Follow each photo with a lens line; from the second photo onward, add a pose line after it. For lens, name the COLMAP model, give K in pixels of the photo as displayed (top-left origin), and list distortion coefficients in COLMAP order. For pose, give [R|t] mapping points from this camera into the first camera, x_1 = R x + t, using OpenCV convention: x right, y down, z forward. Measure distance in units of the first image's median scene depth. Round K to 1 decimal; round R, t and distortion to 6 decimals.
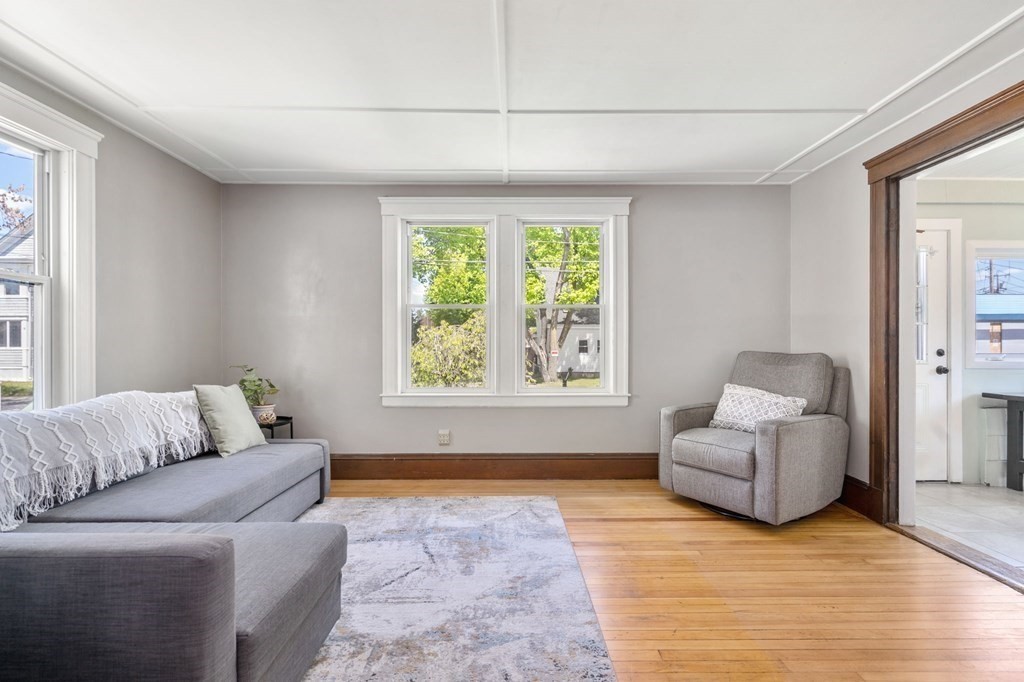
lens RADIAL K [[474.3, 0, 512.0], [0, 474.3, 341.0], [0, 0, 1]] dist [0.000647, 0.000881]
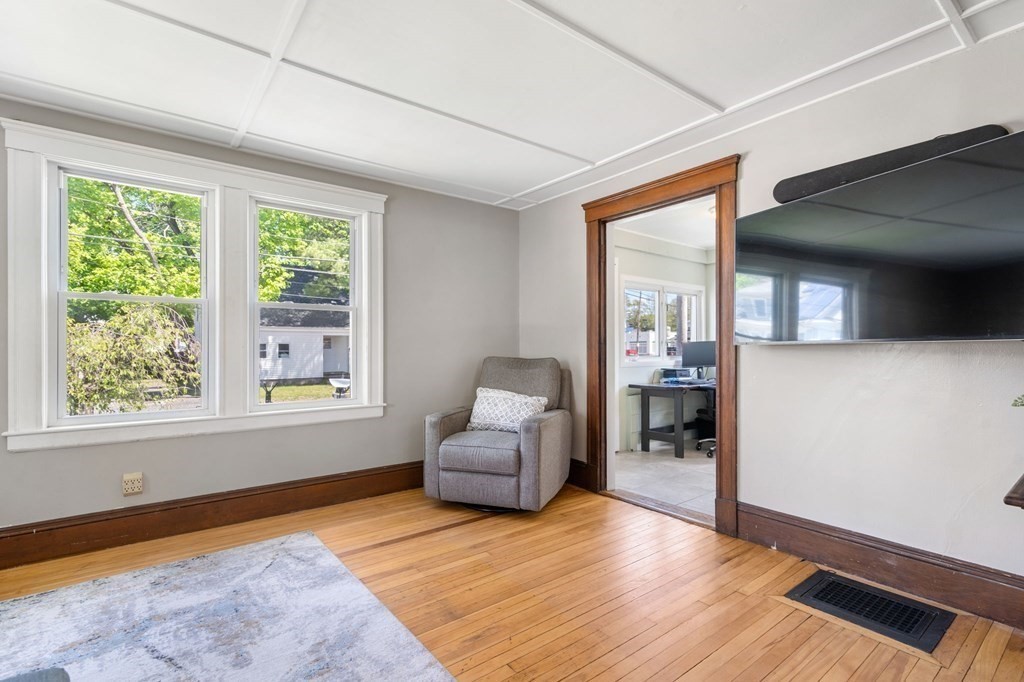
lens RADIAL K [[478.0, 0, 513.2], [0, 478.0, 344.5], [0, 0, 1]] dist [0.001323, 0.000632]
pose [[0.795298, 0.002710, 0.606213, -0.160188], [-0.002632, 0.999996, -0.001017, -0.007080], [-0.606213, -0.000787, 0.795302, 0.113597]]
